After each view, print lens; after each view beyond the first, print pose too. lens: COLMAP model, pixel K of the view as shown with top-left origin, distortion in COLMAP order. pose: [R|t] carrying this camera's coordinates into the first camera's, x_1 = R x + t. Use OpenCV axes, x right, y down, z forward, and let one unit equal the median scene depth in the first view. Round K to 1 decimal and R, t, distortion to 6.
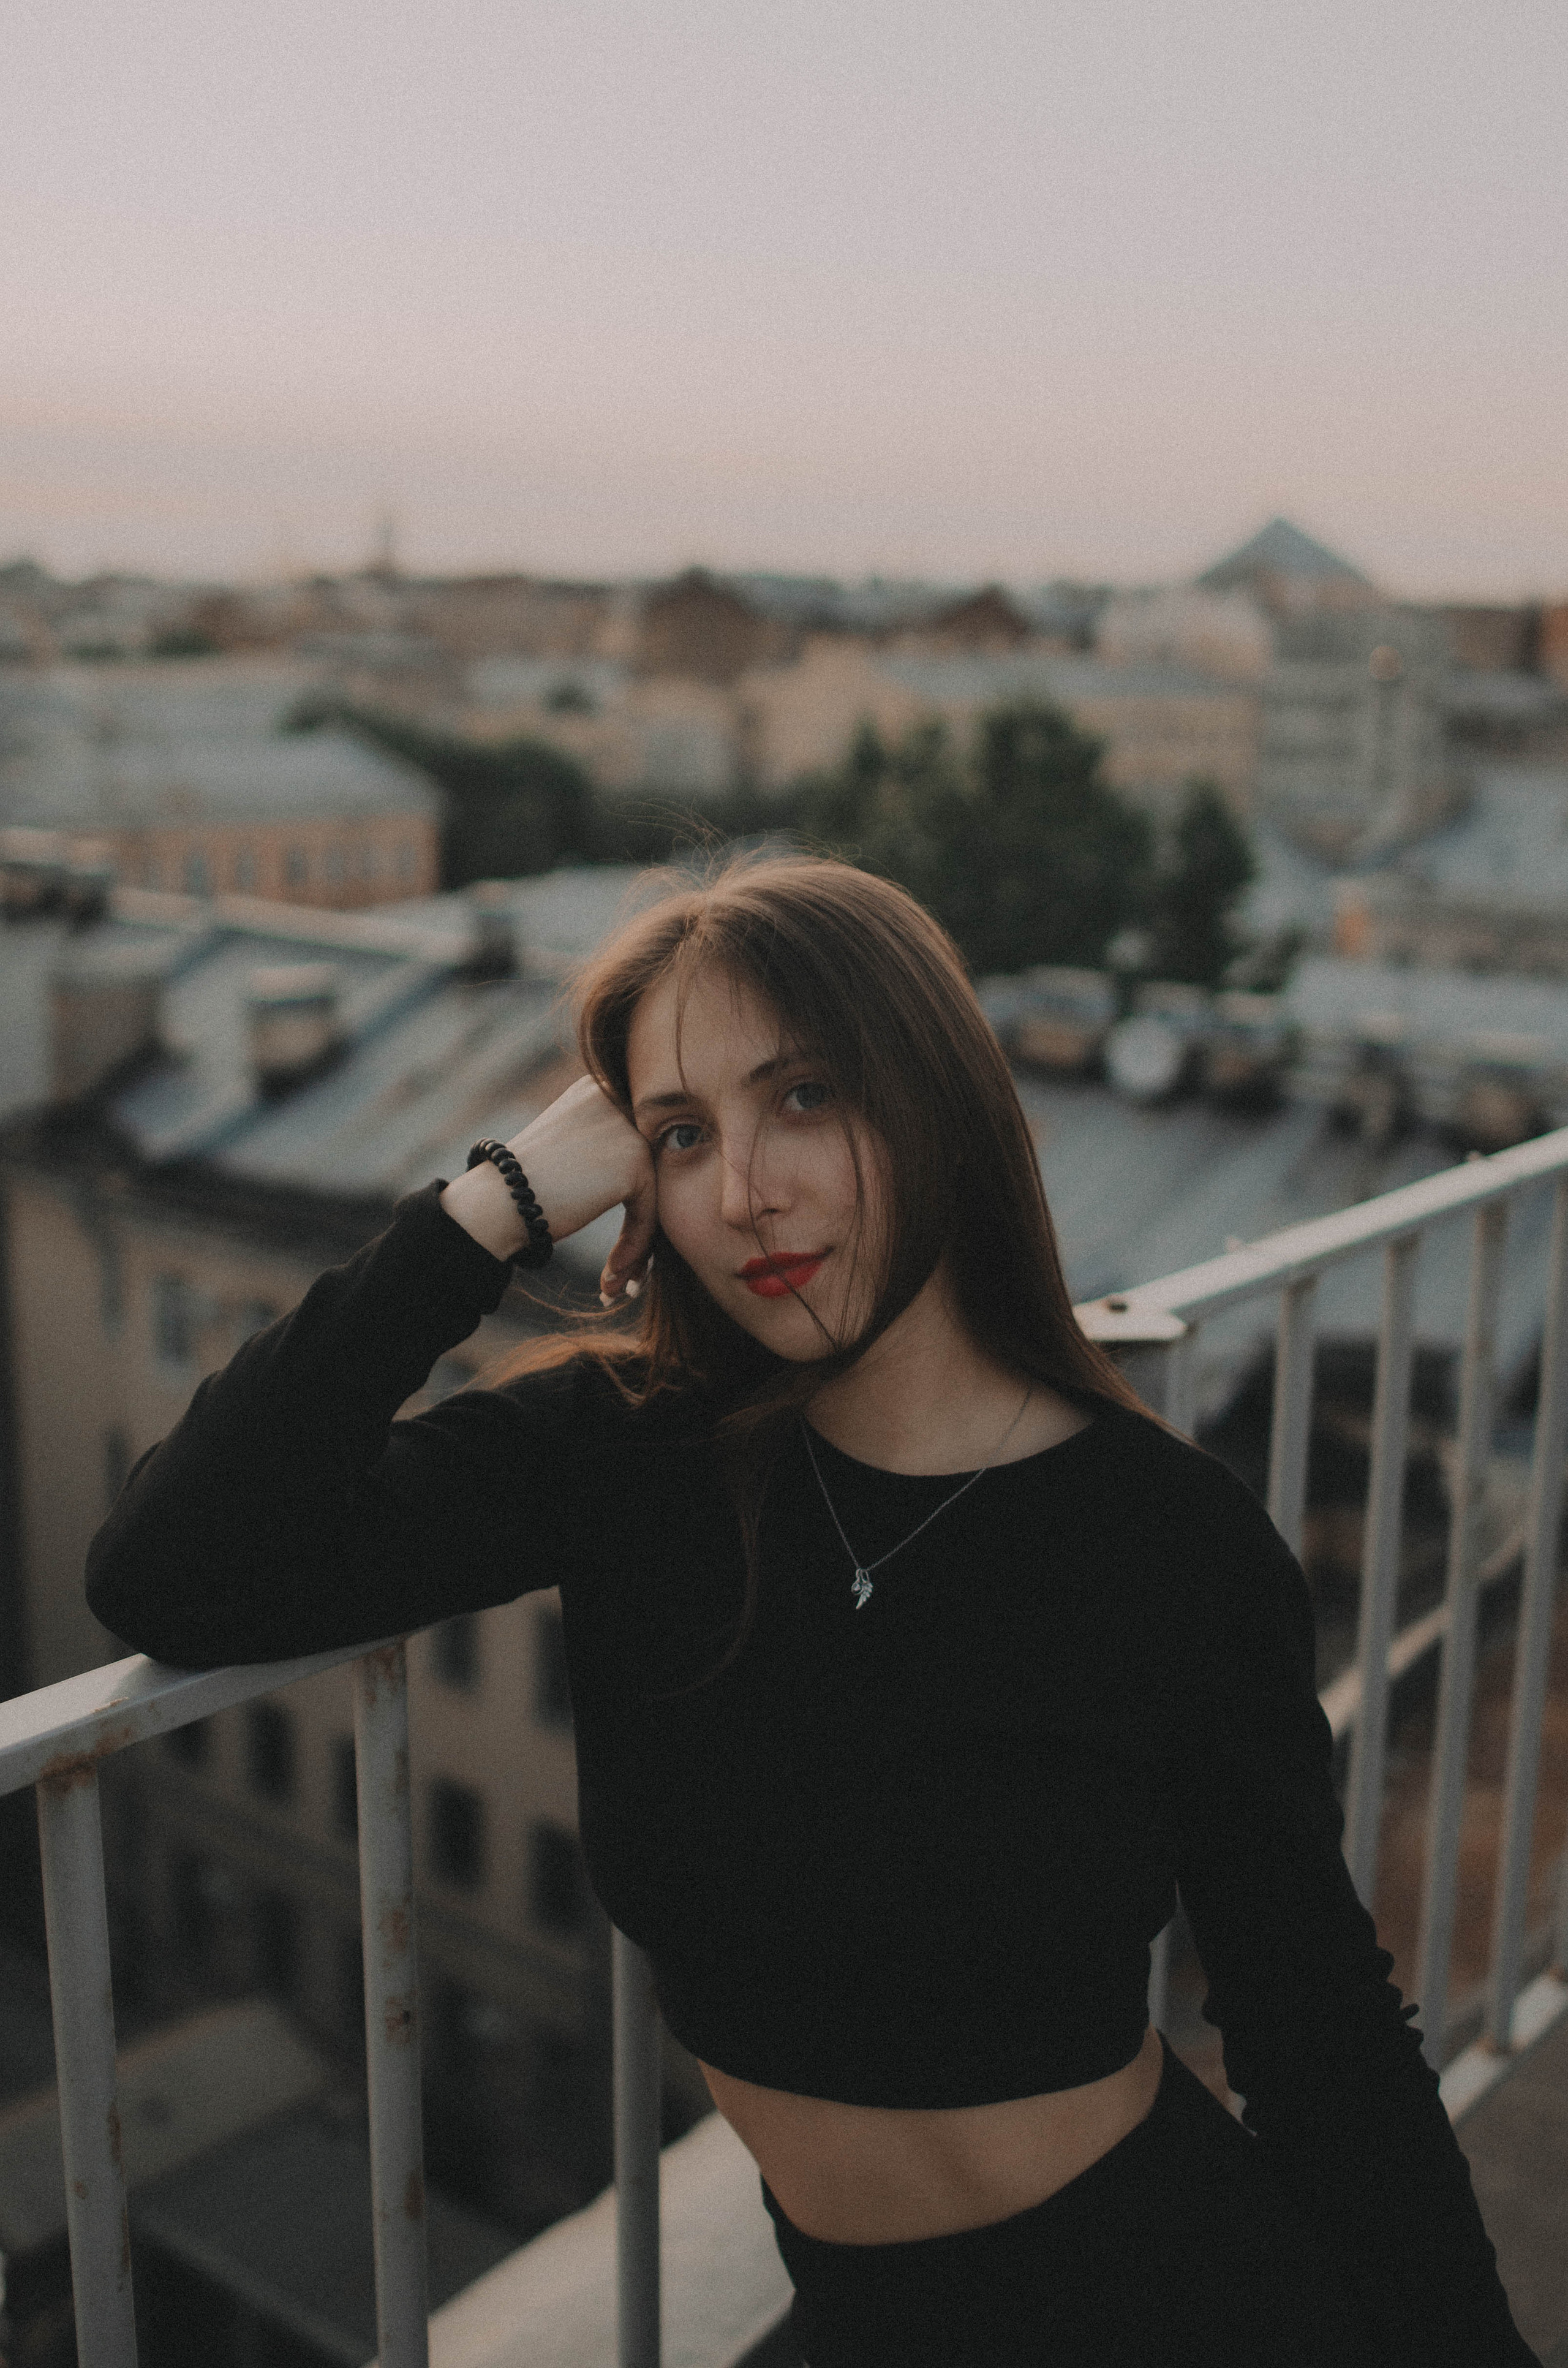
lens RADIAL K [[2427.9, 0, 786.8], [0, 2427.9, 1183.1], [0, 0, 1]] dist [-0.002871, 0.000000]
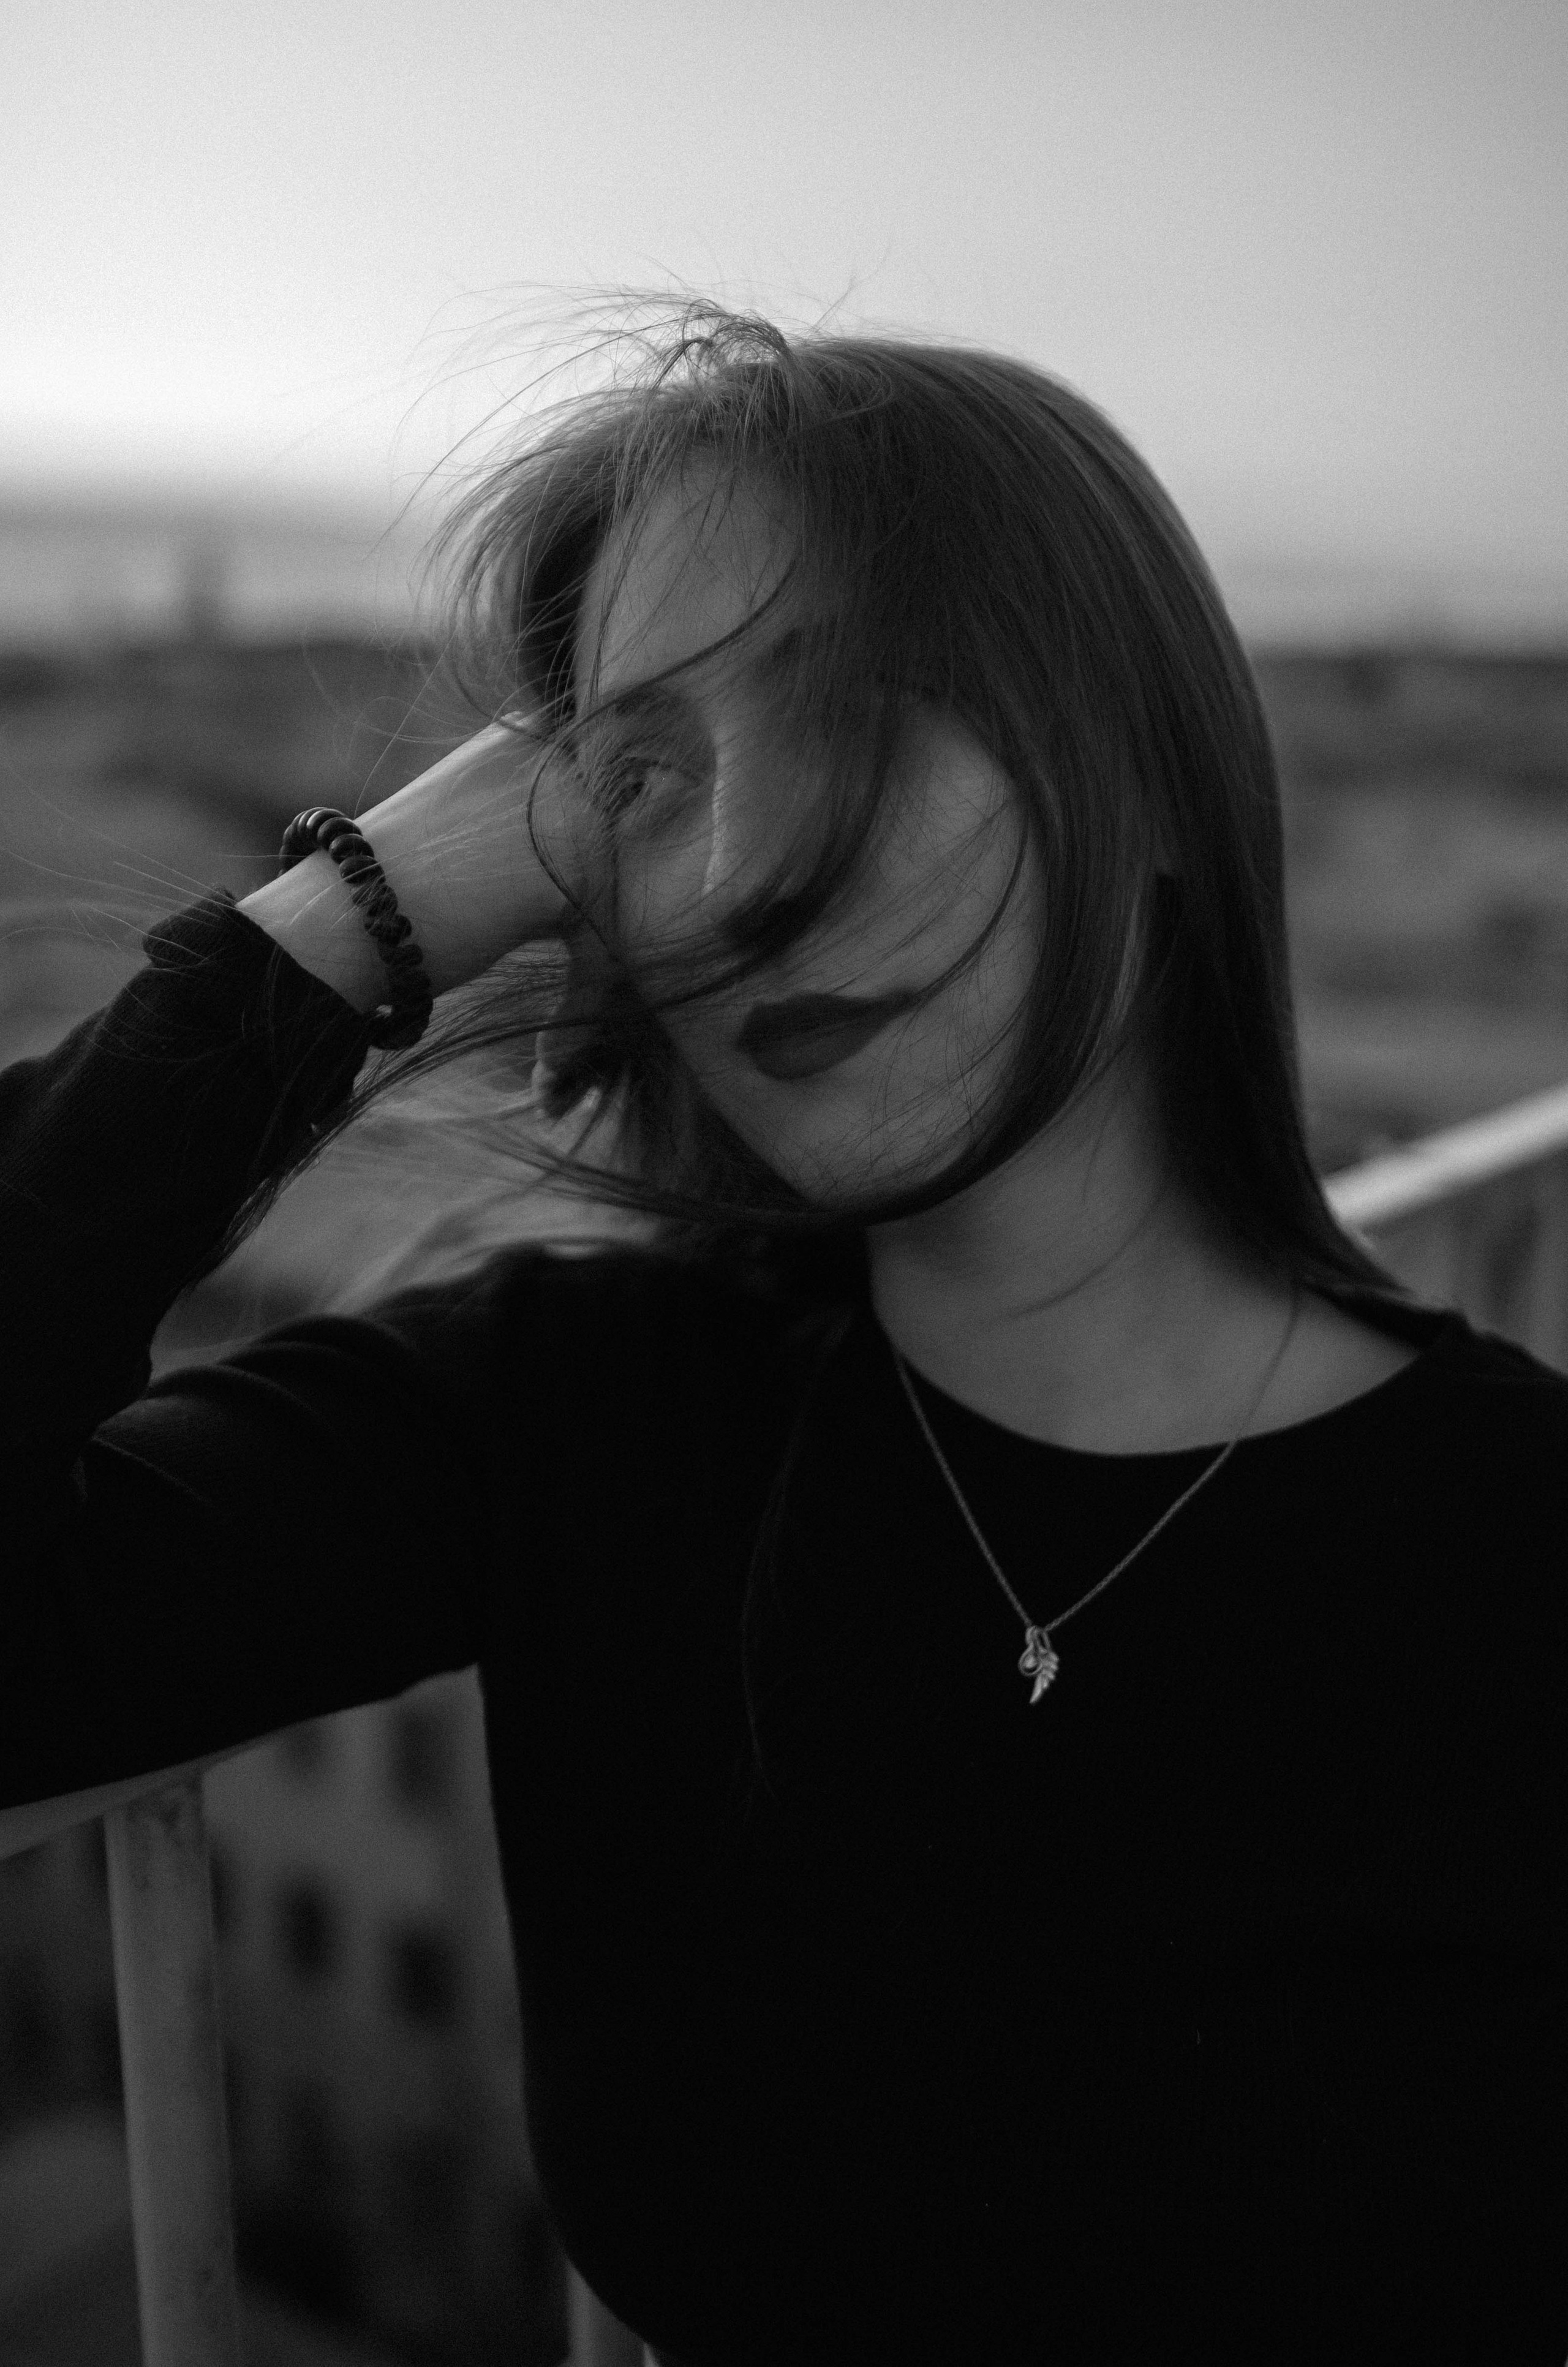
lens RADIAL K [[2427.1, 0, 785.7], [0, 2427.1, 1188.7], [0, 0, 1]] dist [-0.002871, 0.000000]
pose [[0.999954, 0.009576, 0.000200, -0.021886], [-0.009576, 0.999954, 0.000437, 0.061581], [-0.000196, -0.000439, 1.000000, 0.451115]]
